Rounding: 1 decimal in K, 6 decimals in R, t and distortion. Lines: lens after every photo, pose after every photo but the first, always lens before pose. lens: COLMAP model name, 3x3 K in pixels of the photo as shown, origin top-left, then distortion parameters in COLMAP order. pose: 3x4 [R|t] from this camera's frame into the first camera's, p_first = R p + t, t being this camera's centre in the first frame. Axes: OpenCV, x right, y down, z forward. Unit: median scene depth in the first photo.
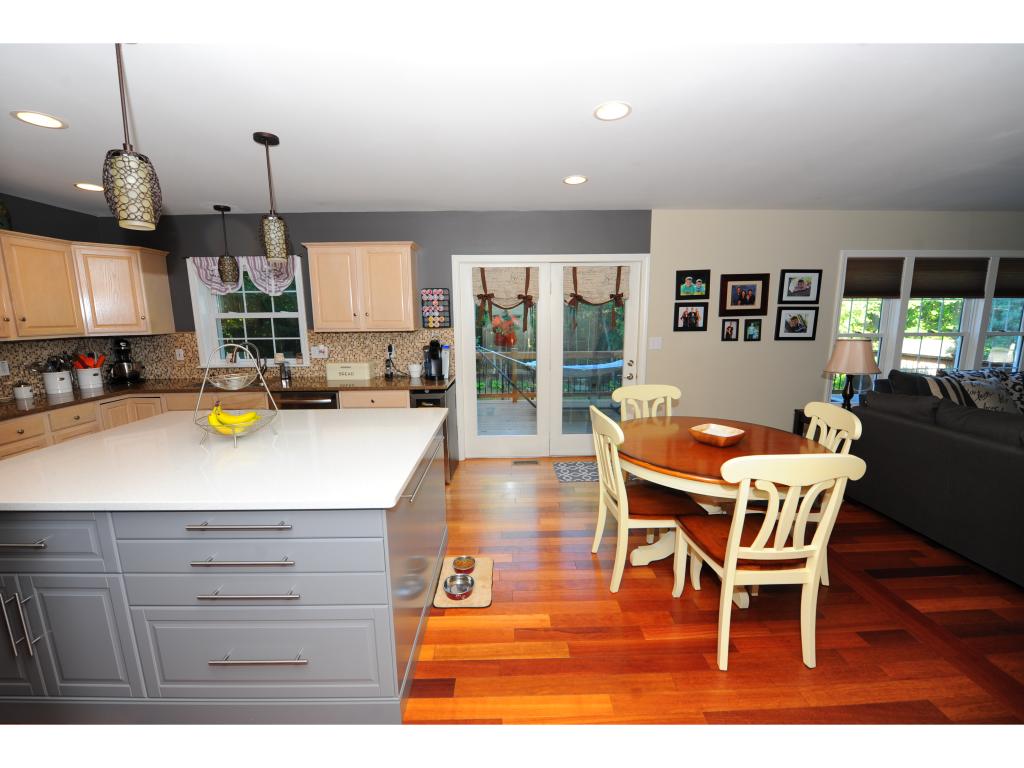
lens RADIAL K [[409.0, 0, 512.0], [0, 409.0, 384.0], [0, 0, 1]] dist [-0.010293, -0.000034]
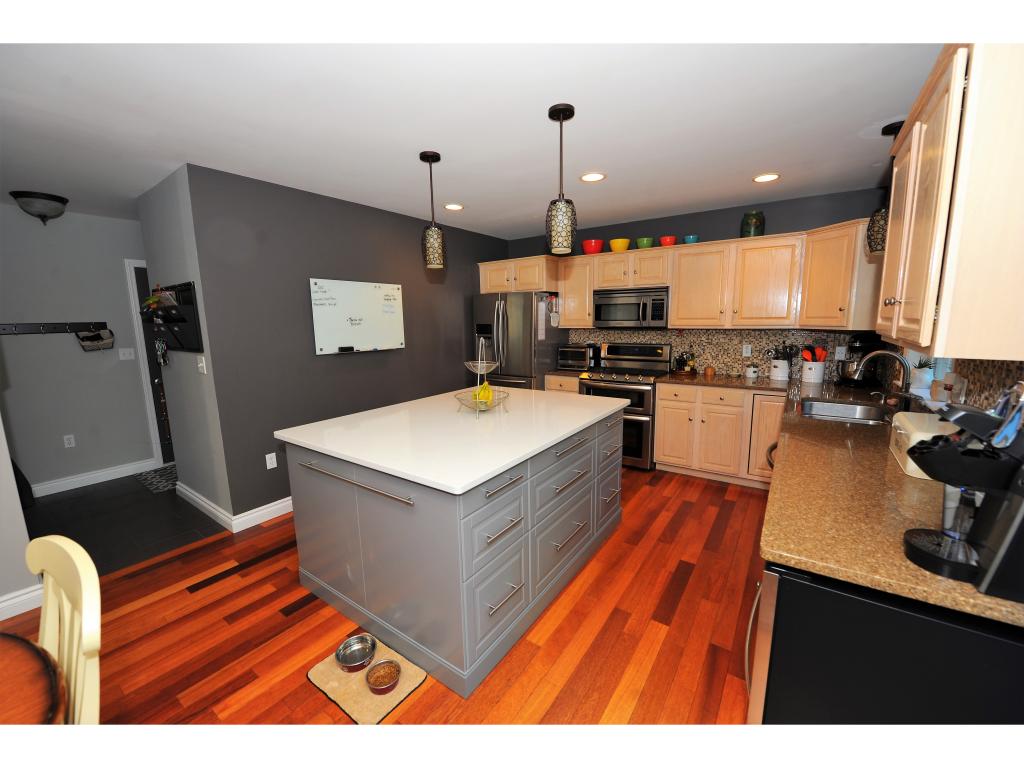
lens RADIAL K [[410.1, 0, 512.0], [0, 410.1, 384.0], [0, 0, 1]] dist [-0.022550, -0.000194]
pose [[-0.589440, 0.145104, -0.794673, 0.141002], [-0.108857, 0.960494, 0.256127, -0.144070], [0.800444, 0.237477, -0.550358, 0.887853]]
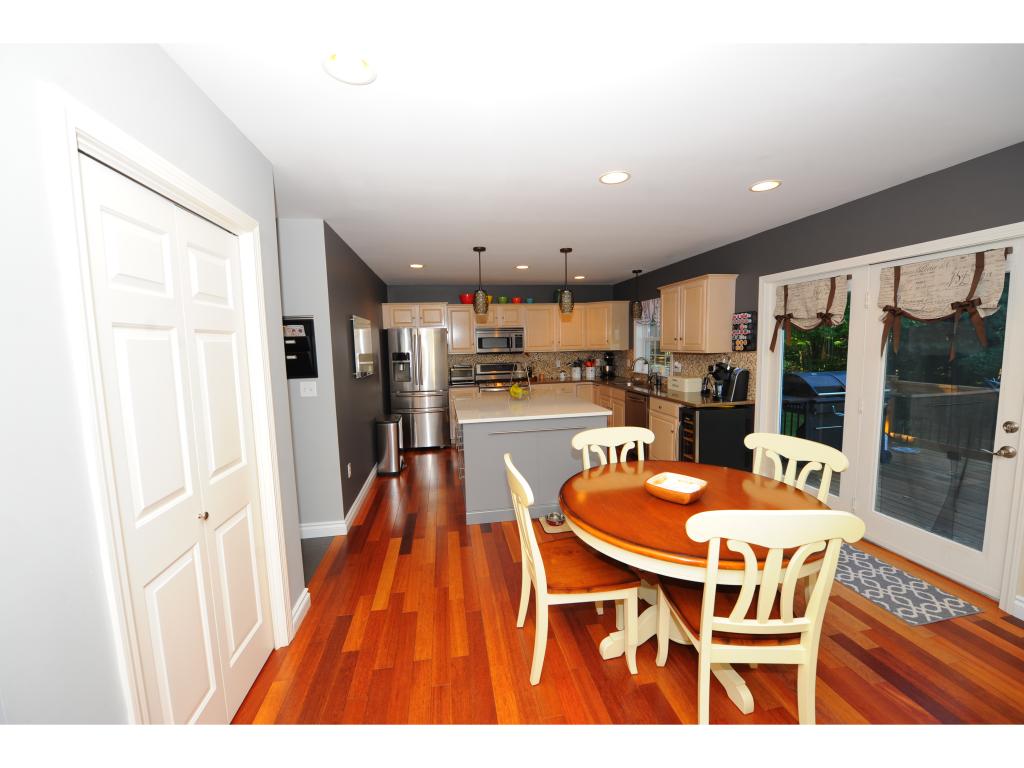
lens RADIAL K [[409.0, 0, 512.0], [0, 409.0, 384.0], [0, 0, 1]] dist [-0.010293, -0.000034]
pose [[0.151052, 0.105234, -0.982908, 0.747321], [-0.136792, 0.986977, 0.084648, -0.066880], [0.979015, 0.121668, 0.163480, 0.299813]]
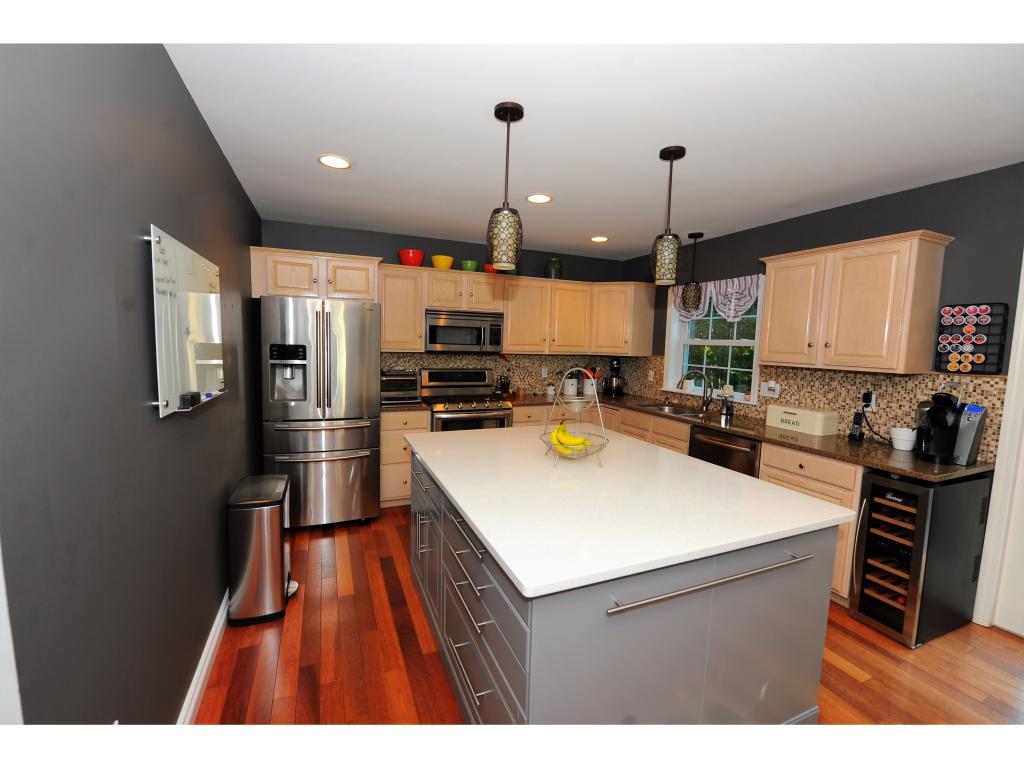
lens RADIAL K [[436.4, 0, 512.0], [0, 436.4, 384.0], [0, 0, 1]] dist [-0.014803, -0.000497]
pose [[0.379153, 0.111930, -0.918540, 0.128634], [-0.179344, 0.982723, 0.045722, -0.038396], [0.907788, 0.147399, 0.392676, 0.206588]]
